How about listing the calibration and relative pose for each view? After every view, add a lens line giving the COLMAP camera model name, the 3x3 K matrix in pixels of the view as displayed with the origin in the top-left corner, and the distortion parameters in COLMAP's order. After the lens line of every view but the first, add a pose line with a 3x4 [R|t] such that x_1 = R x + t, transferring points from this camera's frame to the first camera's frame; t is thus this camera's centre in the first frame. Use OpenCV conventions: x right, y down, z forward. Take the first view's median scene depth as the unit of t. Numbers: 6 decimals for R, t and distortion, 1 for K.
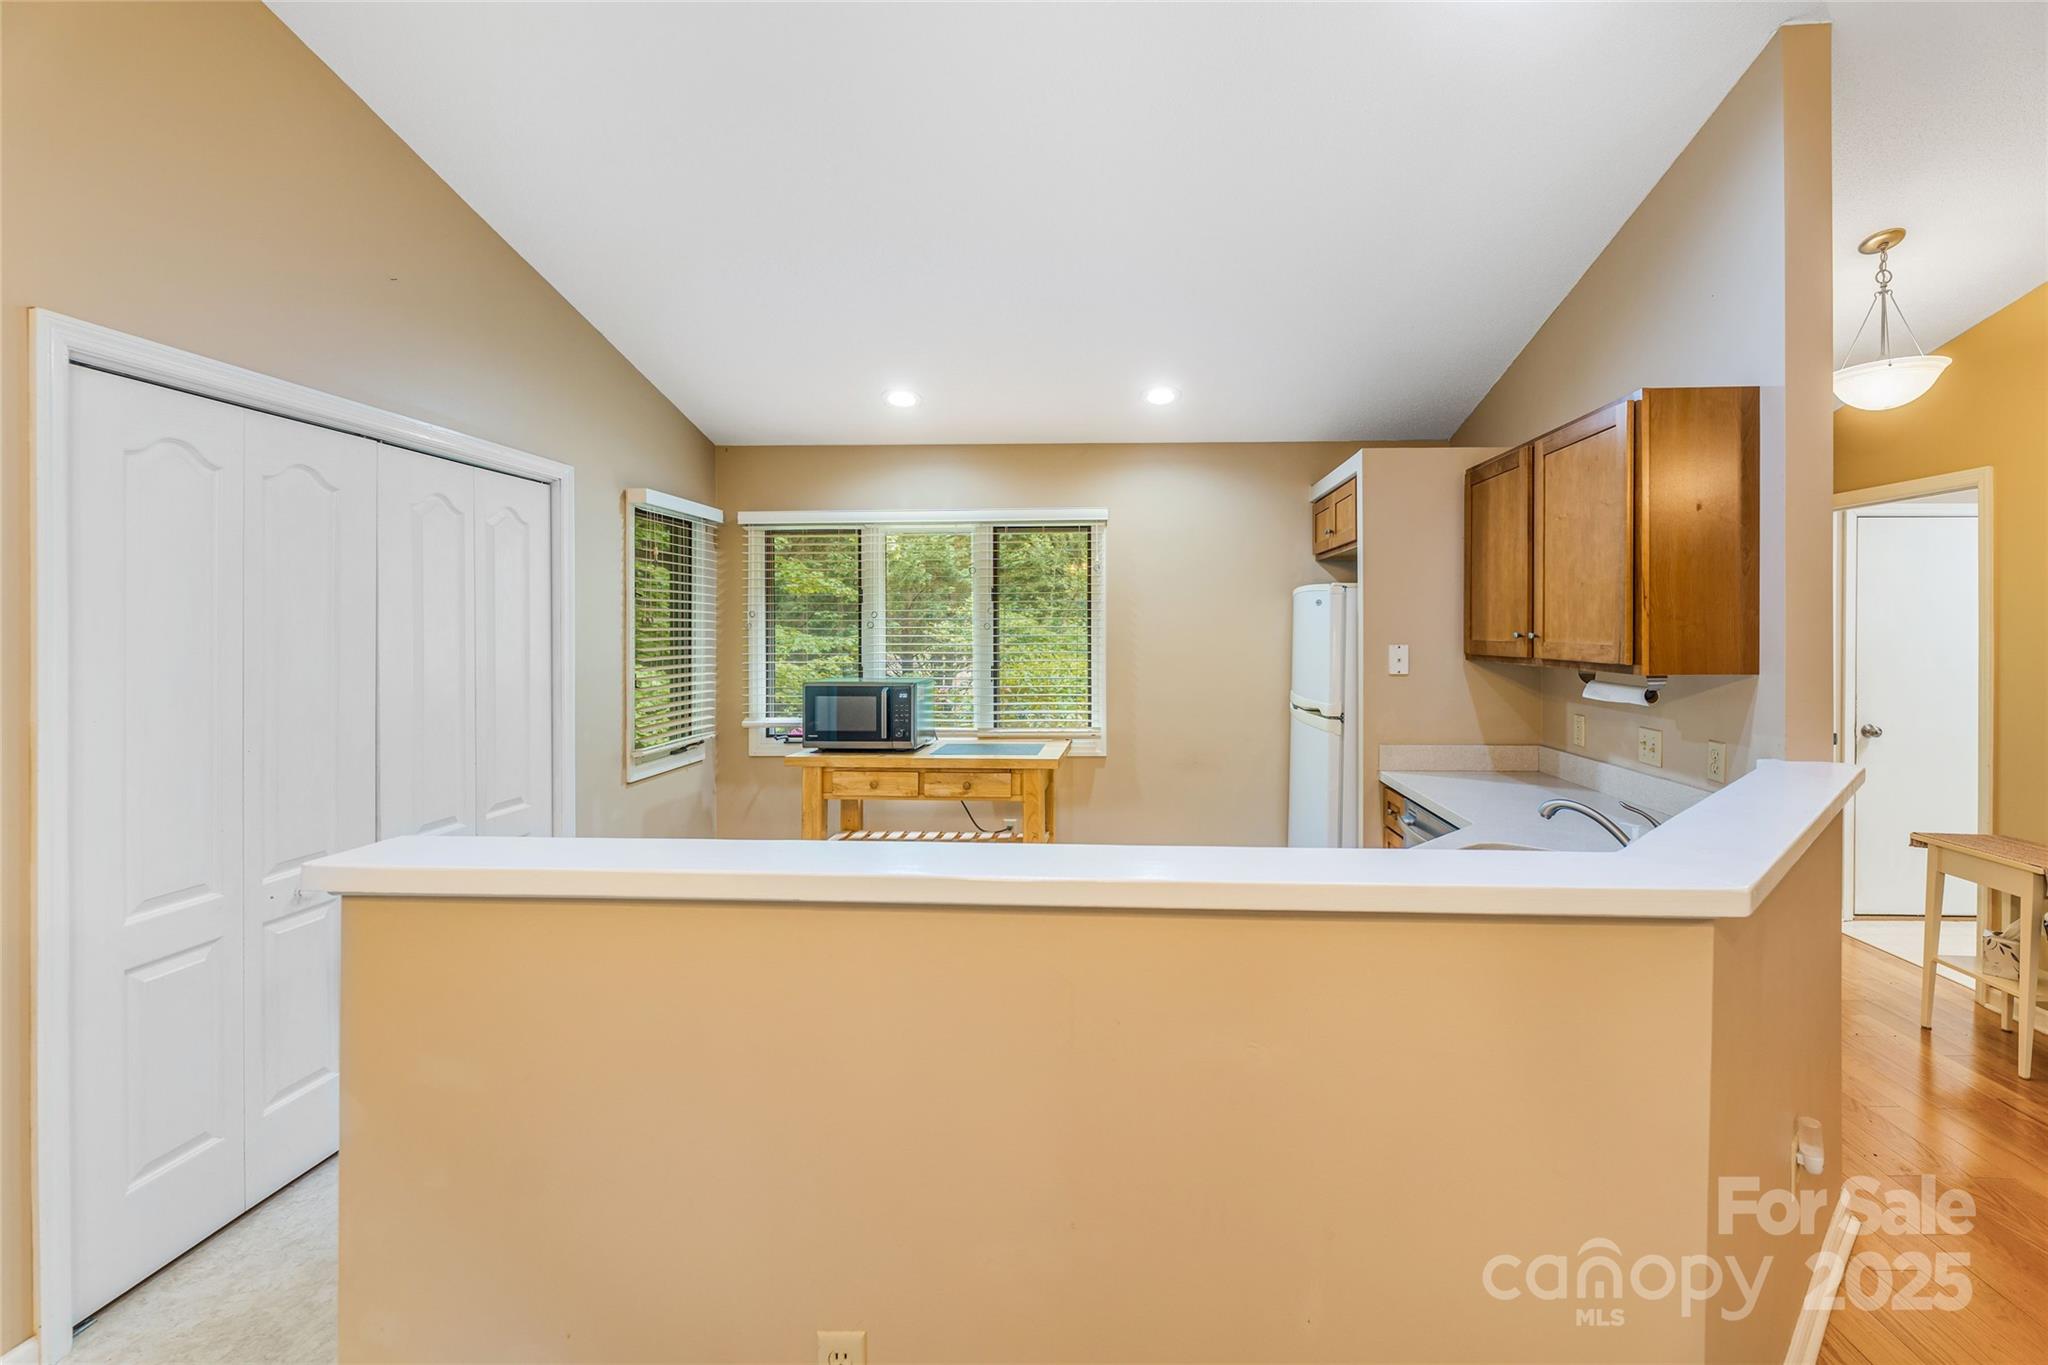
lens RADIAL K [[854.1, 0, 1070.1], [0, 854.1, 632.1], [0, 0, 1]] dist [-0.001117, -0.000951]
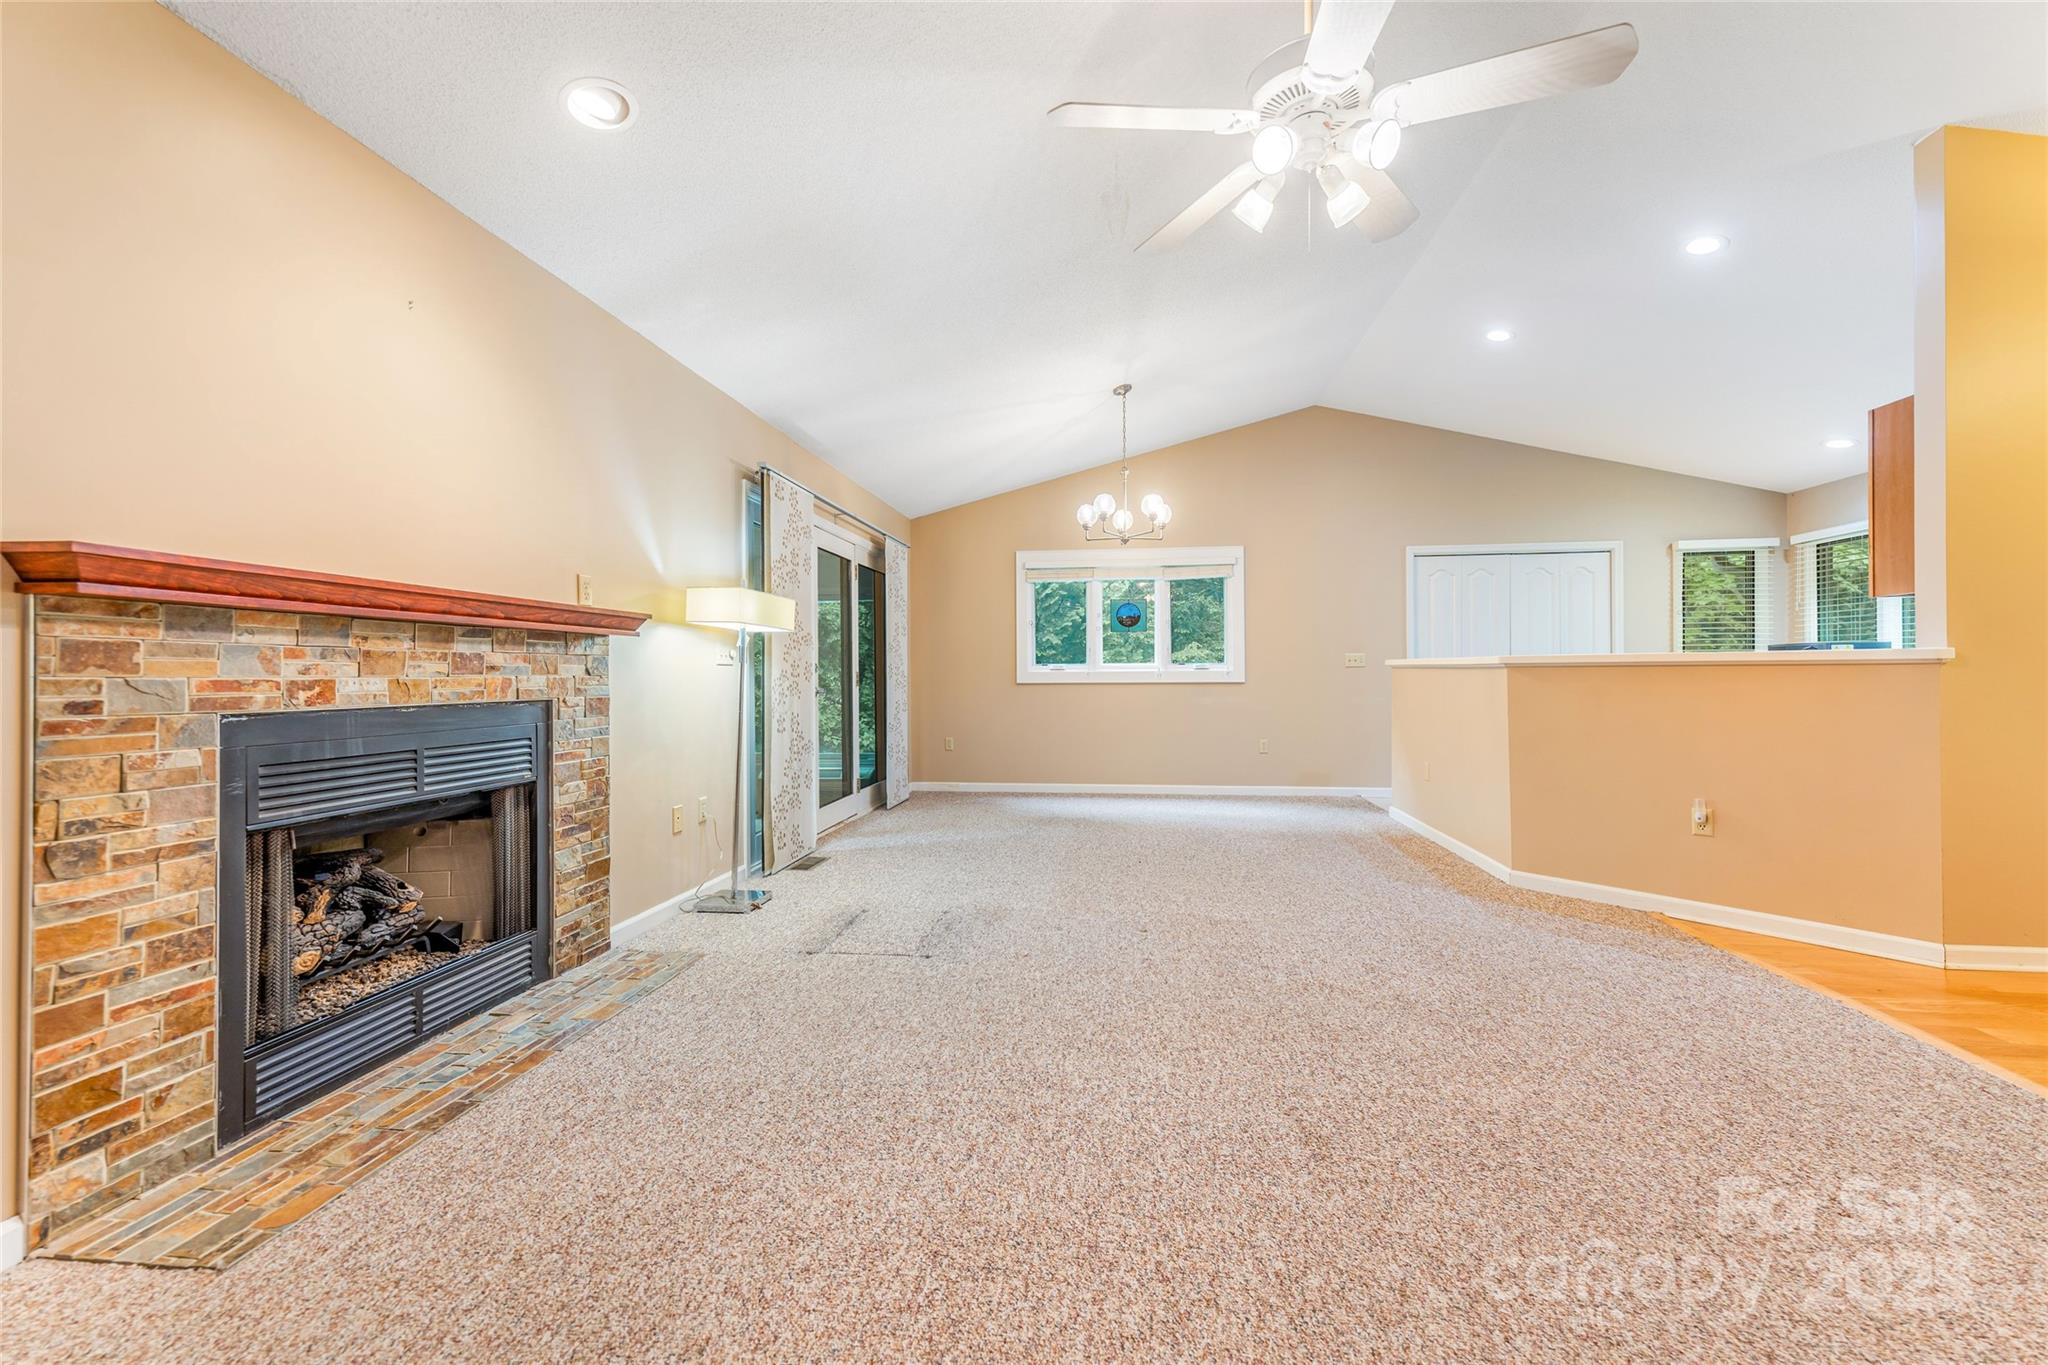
lens RADIAL K [[838.2, 0, 1030.5], [0, 838.2, 656.5], [0, 0, 1]] dist [0.000109, -0.000222]
pose [[-0.055397, -0.008935, -0.998424, 1.386671], [0.003641, 0.999951, -0.009151, 0.091993], [0.998458, -0.004142, -0.055362, -0.295744]]
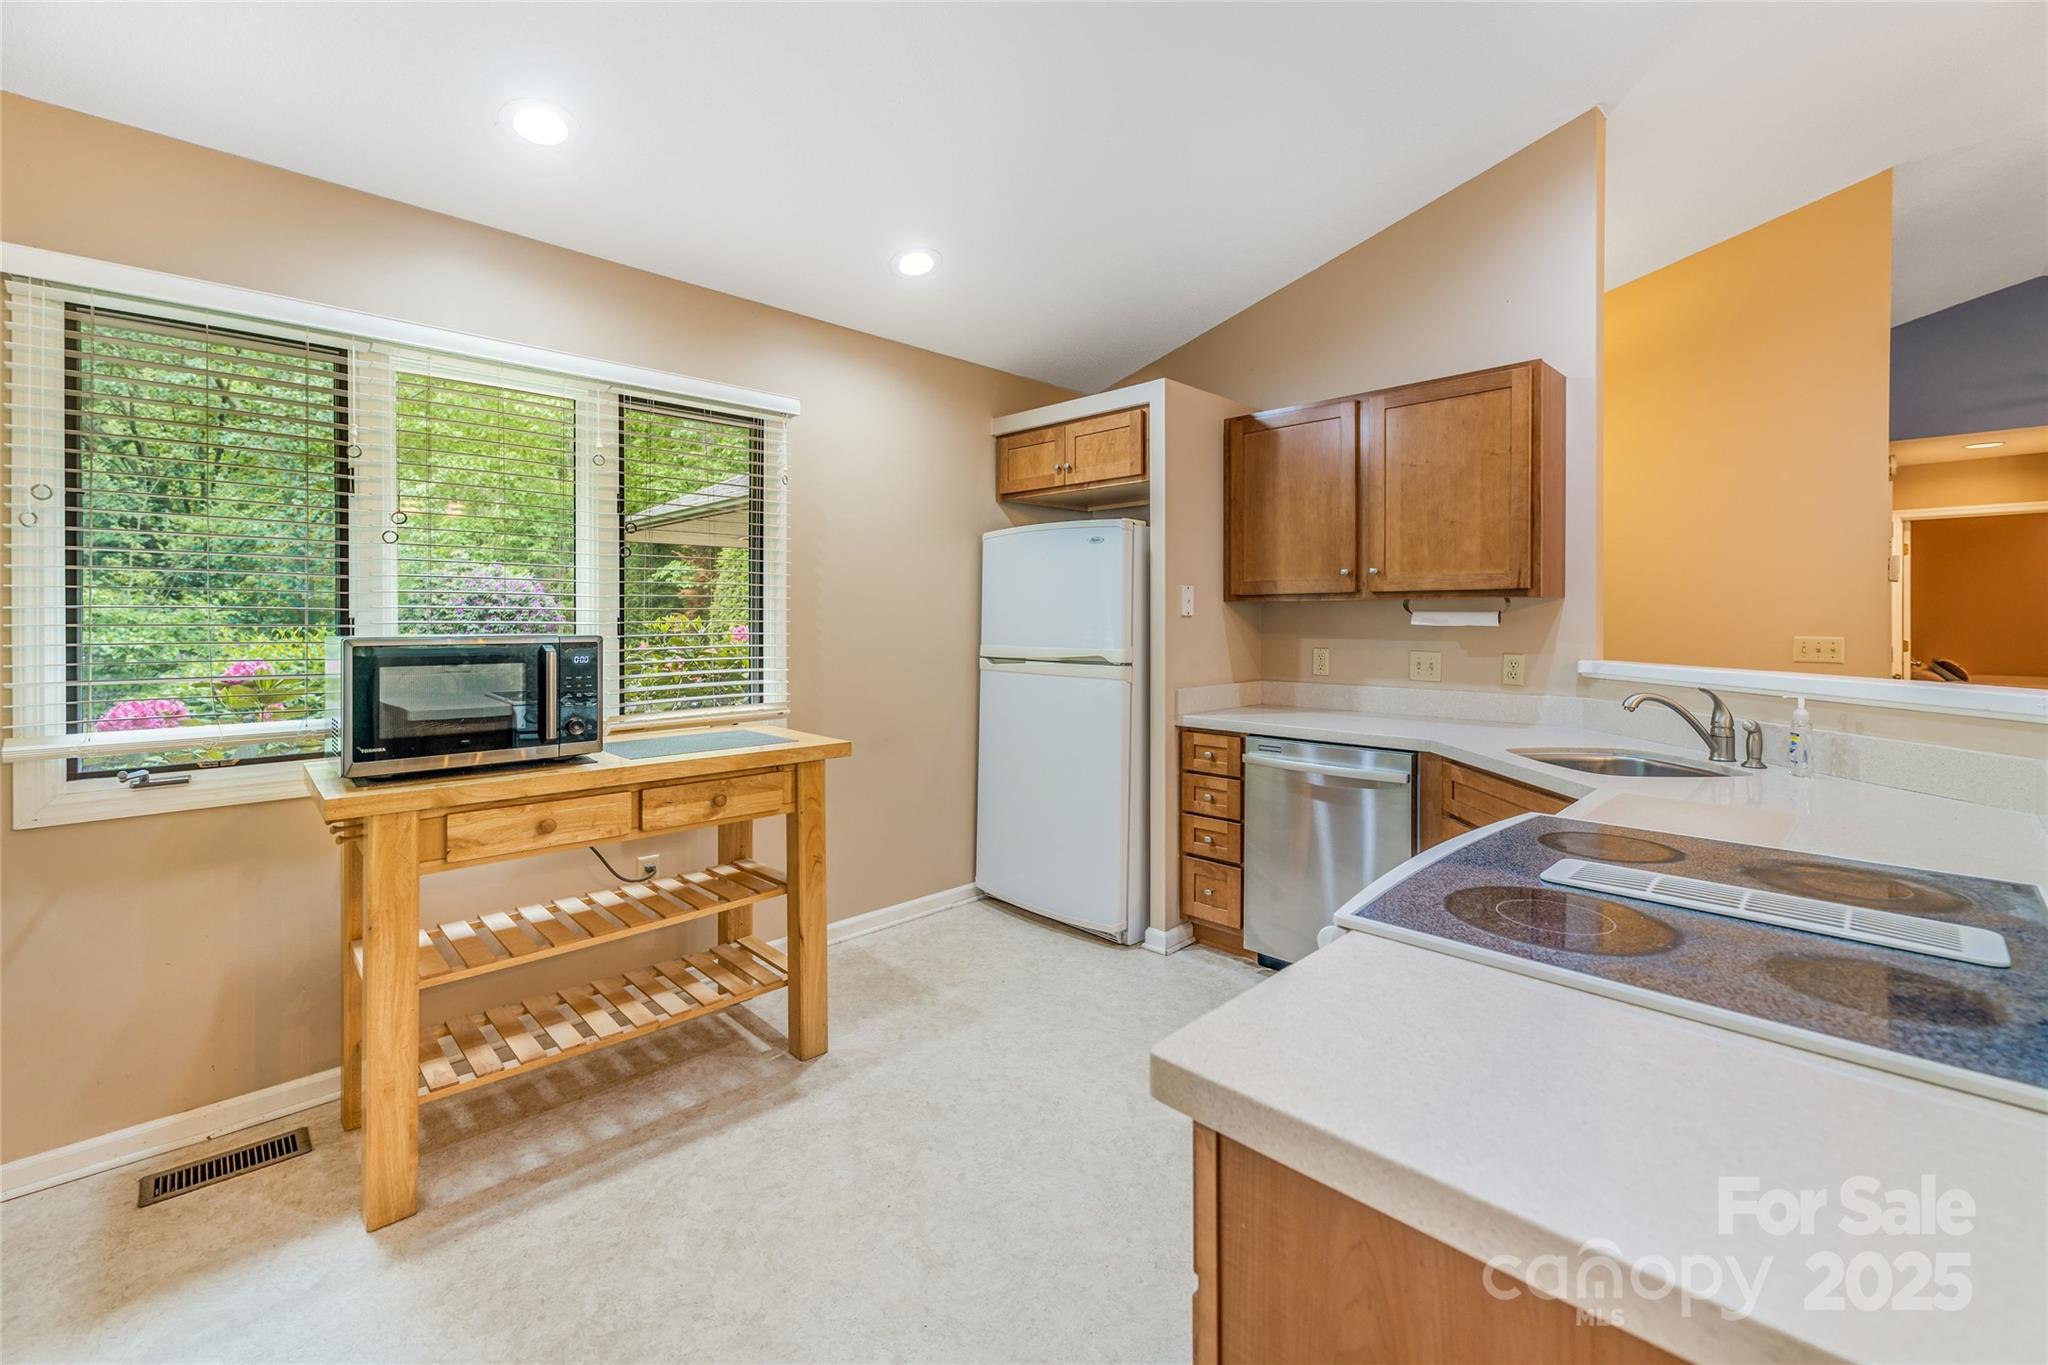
lens RADIAL K [[878.7, 0, 1024.5], [0, 878.7, 632.2], [0, 0, 1]] dist [-0.000224, -0.000412]
pose [[0.669618, -0.006856, 0.742674, -0.438840], [-0.000961, 0.999949, 0.010098, 0.052385], [-0.742705, -0.007476, 0.669577, 0.416795]]
